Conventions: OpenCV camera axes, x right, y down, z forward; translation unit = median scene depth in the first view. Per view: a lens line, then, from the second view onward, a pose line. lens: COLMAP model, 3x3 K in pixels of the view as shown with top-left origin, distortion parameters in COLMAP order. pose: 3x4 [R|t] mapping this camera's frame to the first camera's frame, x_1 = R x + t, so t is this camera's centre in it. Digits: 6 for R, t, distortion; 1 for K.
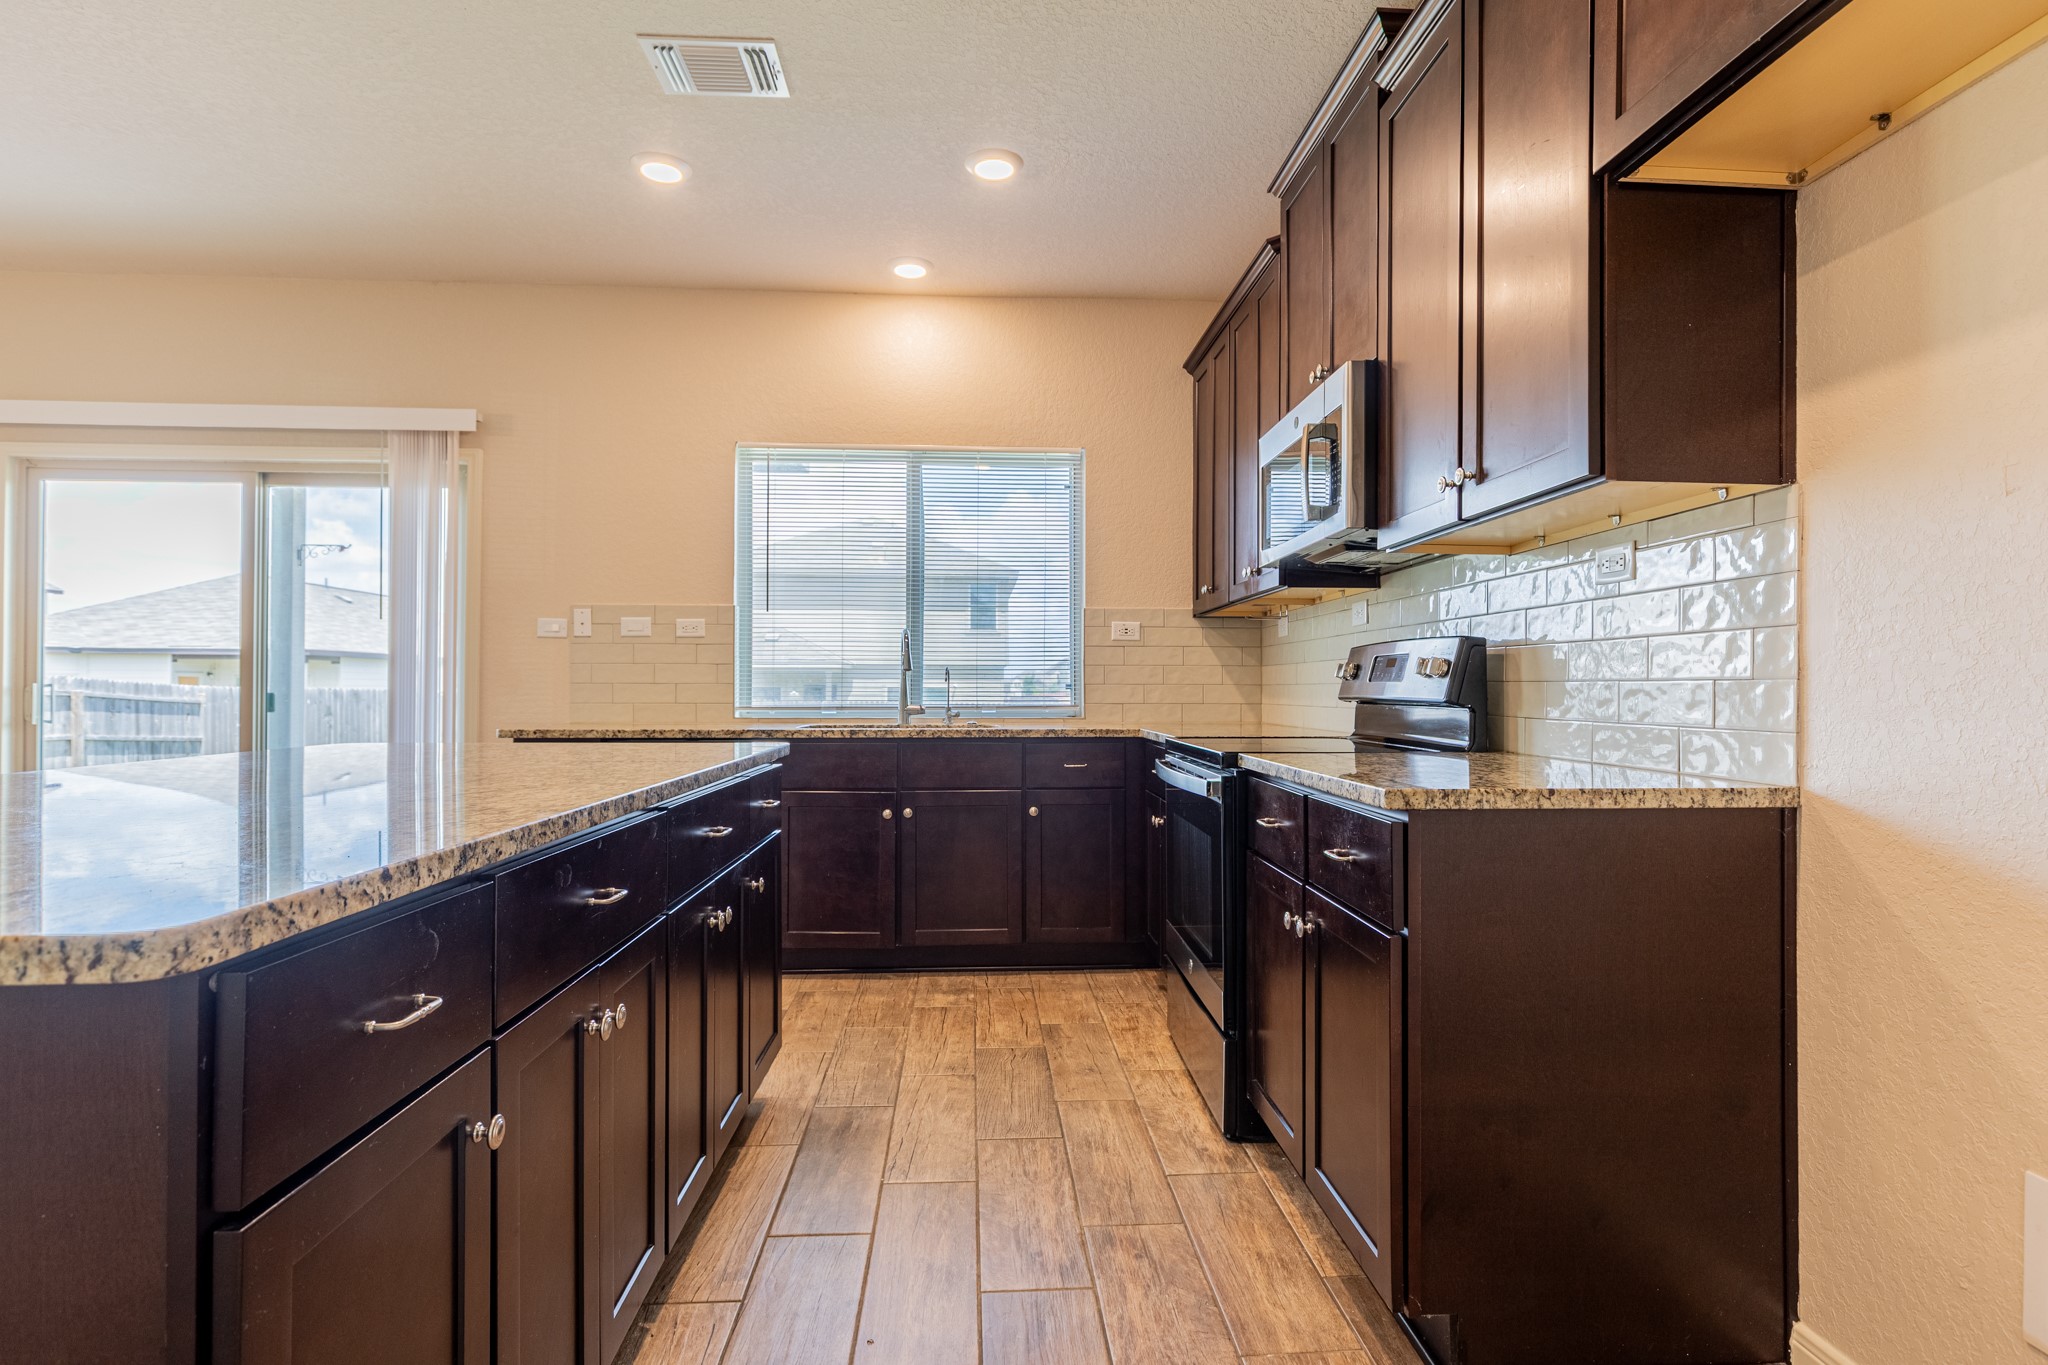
lens RADIAL K [[1024.0, 0, 1035.9], [0, 1024.0, 682.6], [0, 0, 1]] dist [-0.005423, 0.000189]
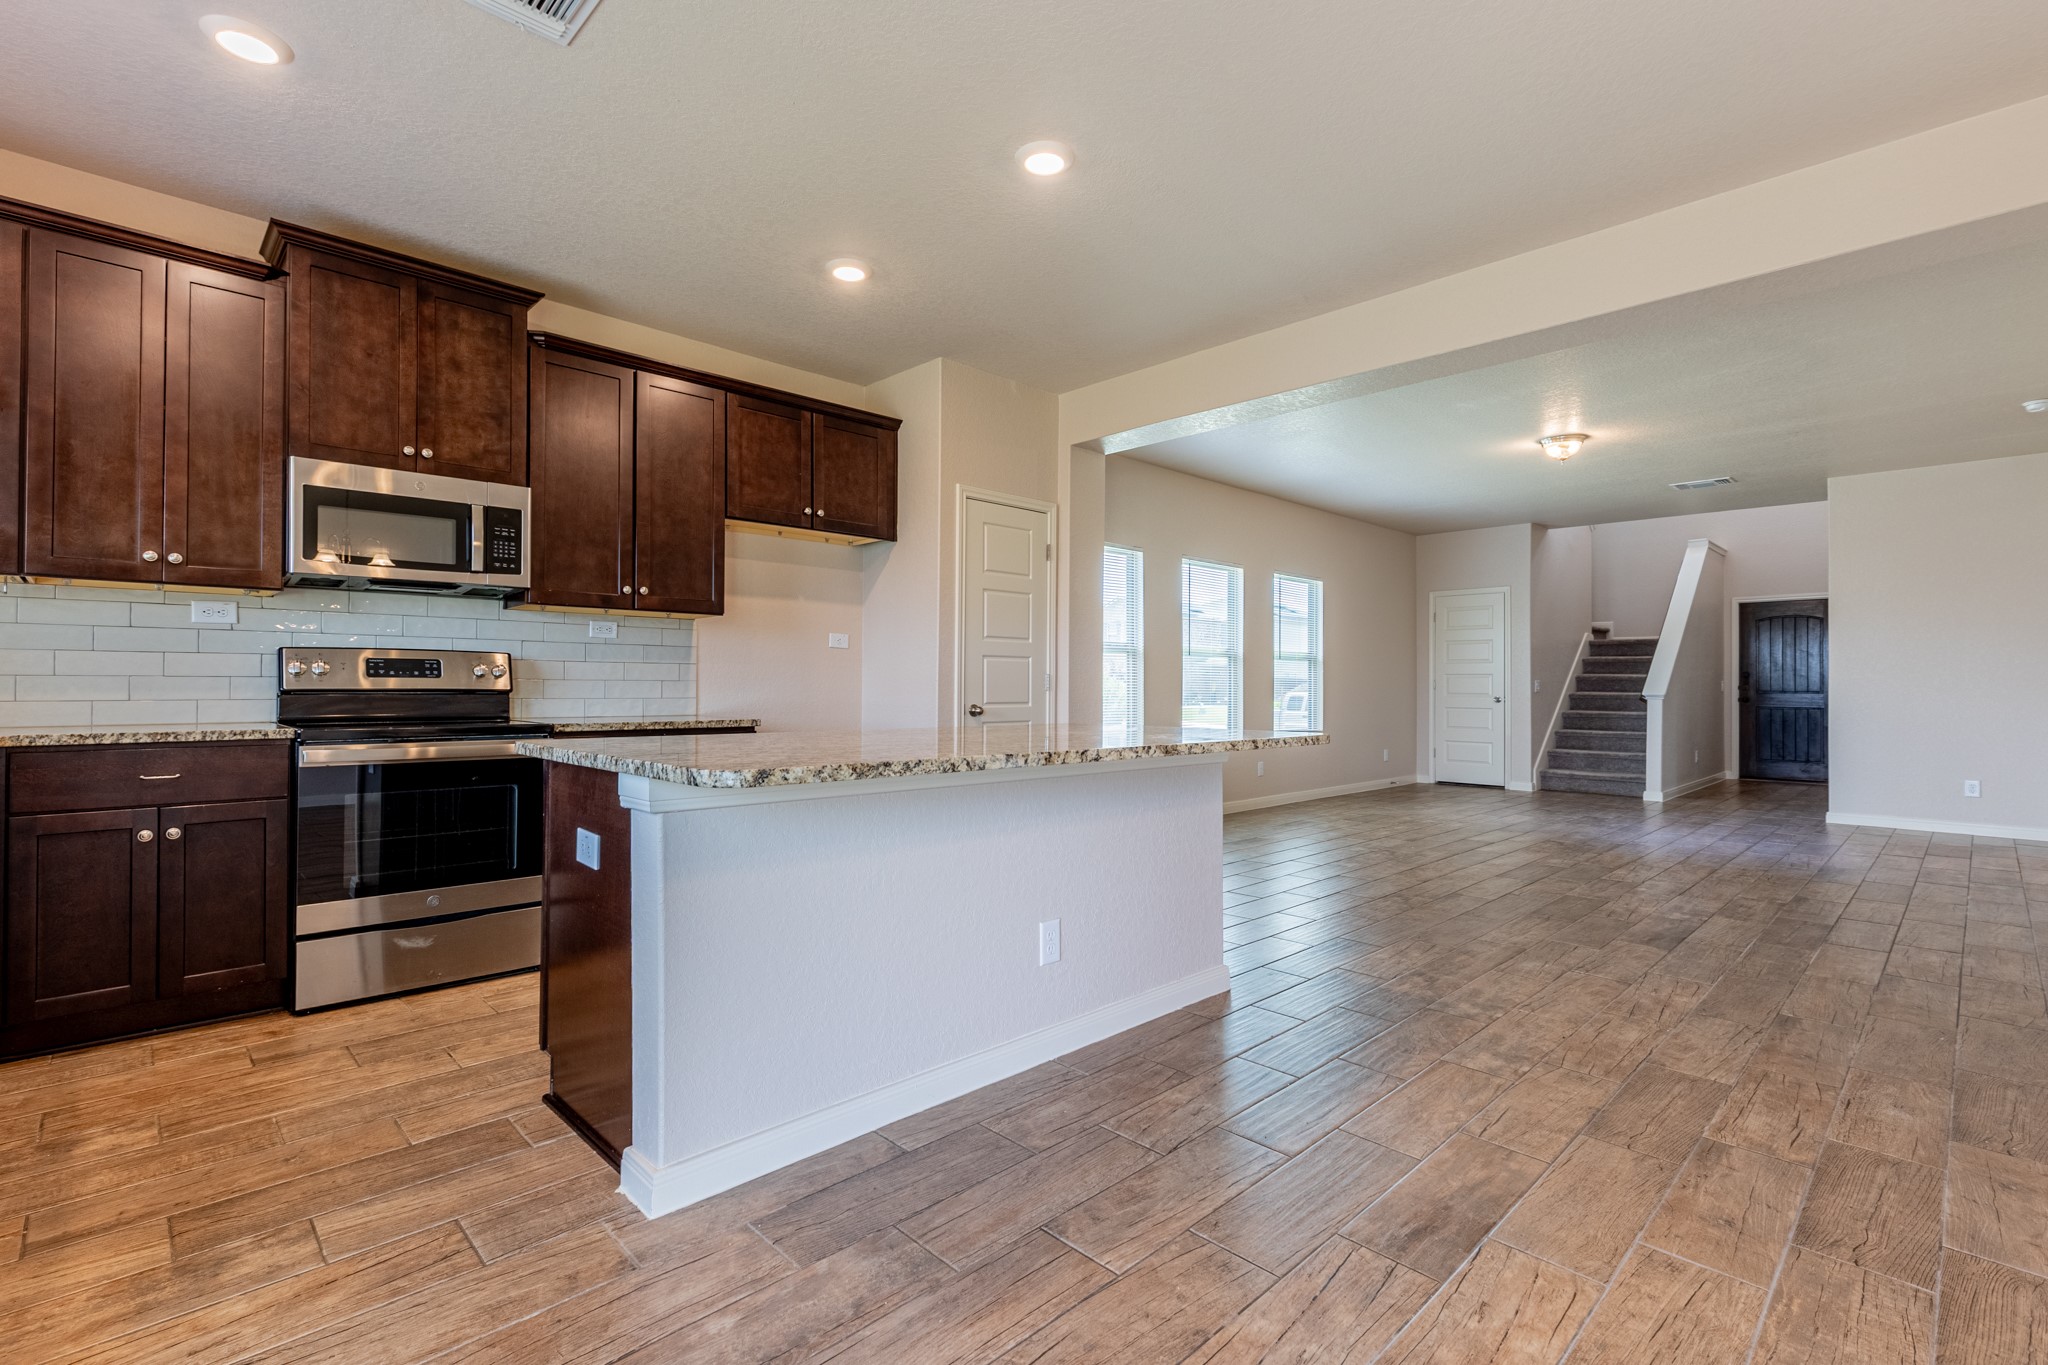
lens RADIAL K [[932.4, 0, 1000.4], [0, 932.4, 677.6], [0, 0, 1]] dist [0.009602, -0.005495]
pose [[-0.630853, 0.001273, 0.775902, -1.139230], [-0.012494, 0.999852, -0.011799, 0.003593], [-0.775802, -0.017137, -0.630744, 1.133562]]
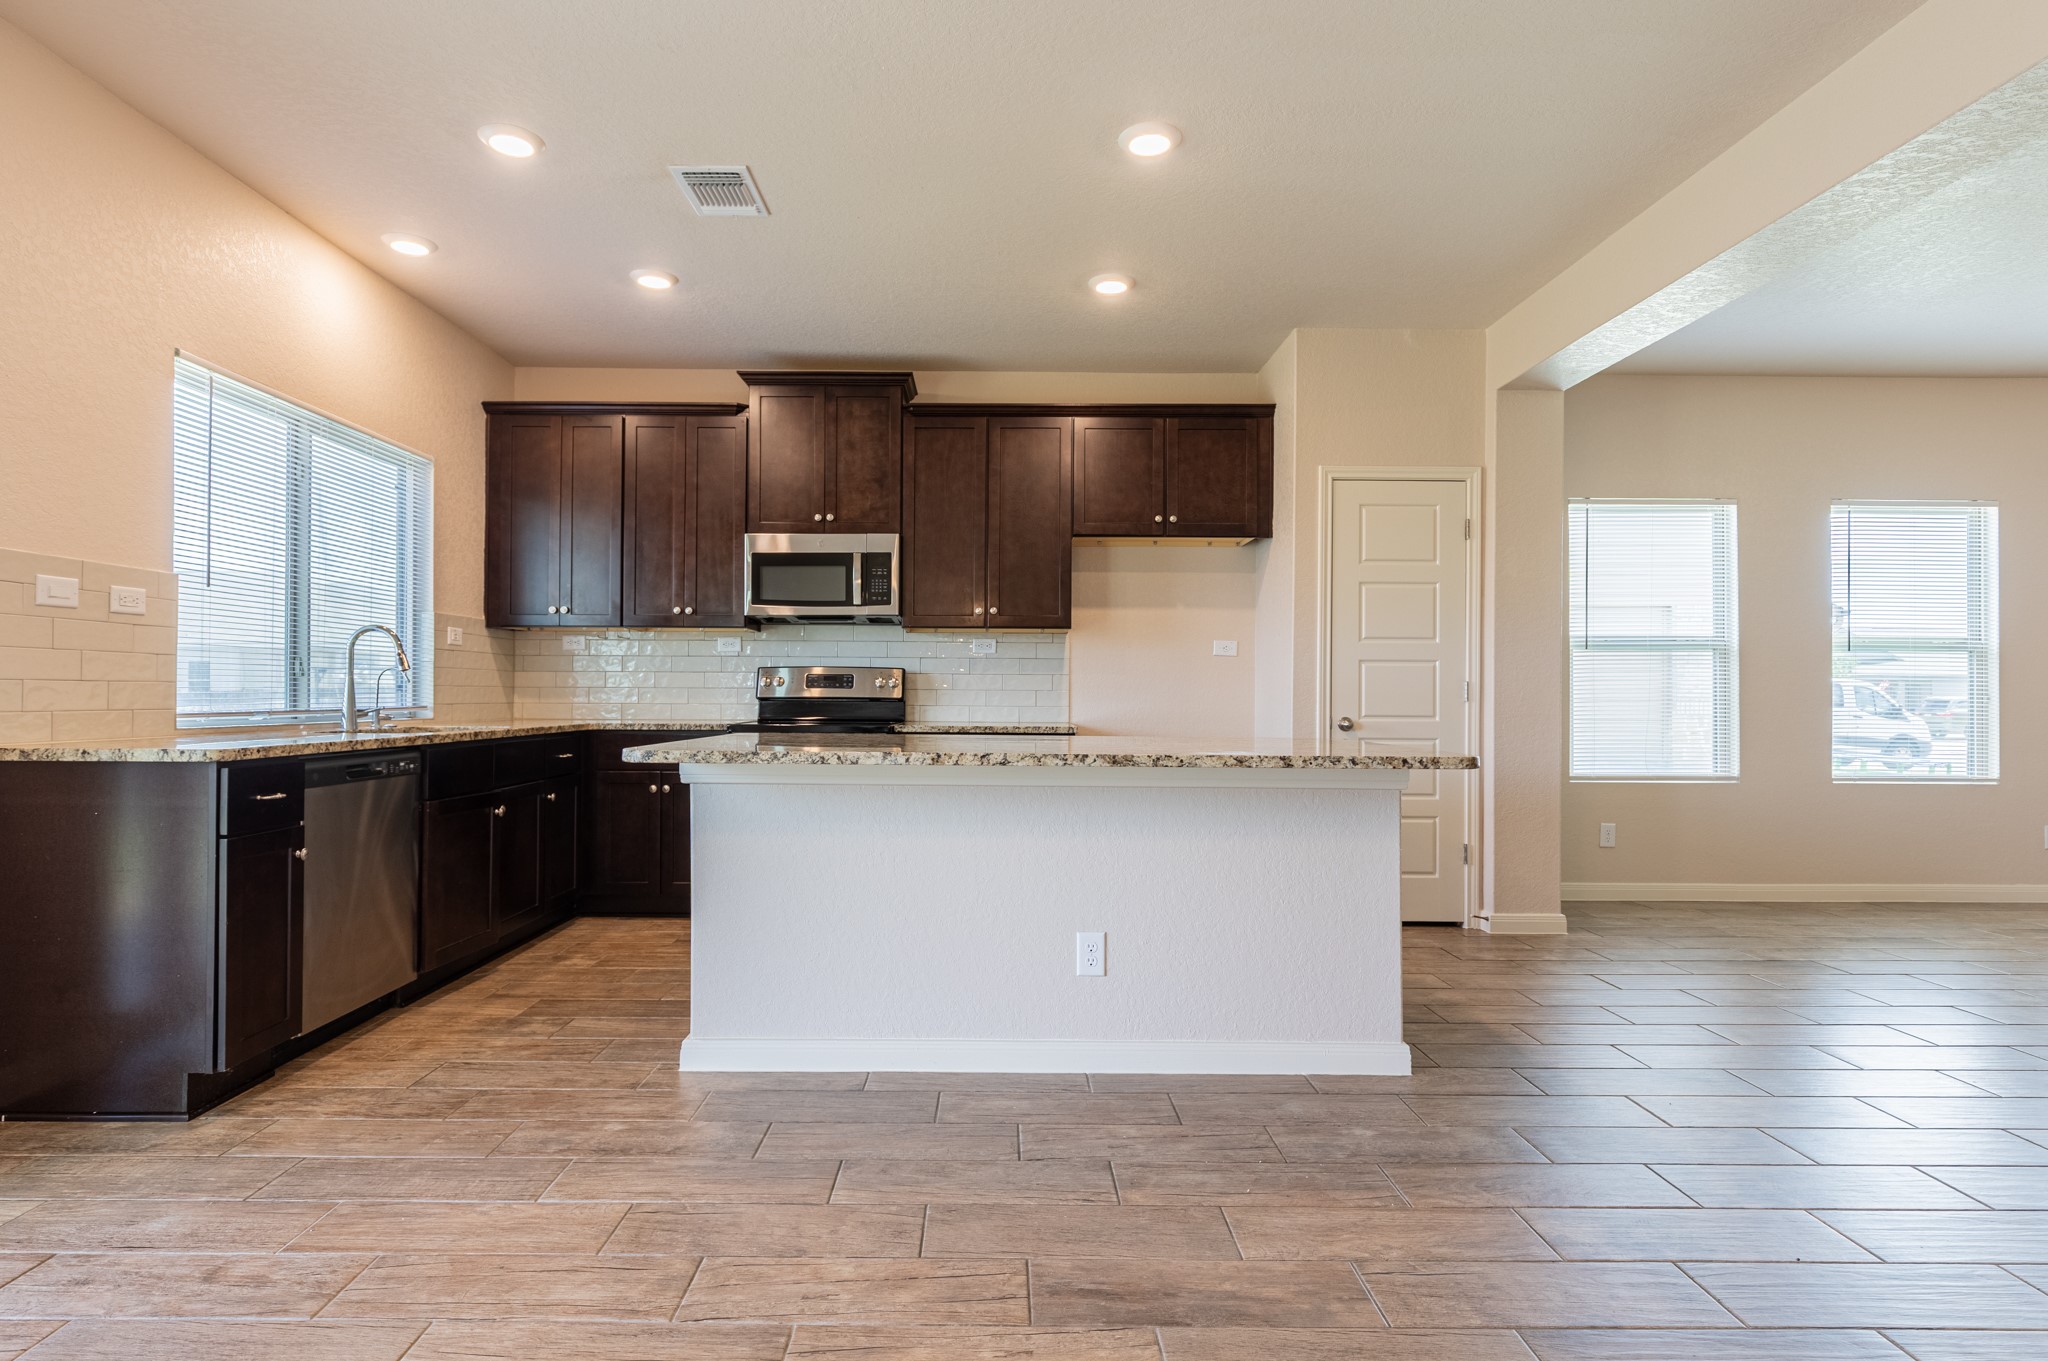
lens RADIAL K [[1024.0, 0, 980.3], [0, 1024.0, 701.1], [0, 0, 1]] dist [-0.005423, 0.000189]
pose [[0.084377, -0.007699, 0.996404, -1.445297], [-0.013422, 0.999871, 0.008862, 0.001085], [-0.996343, -0.014122, 0.084263, 0.545298]]
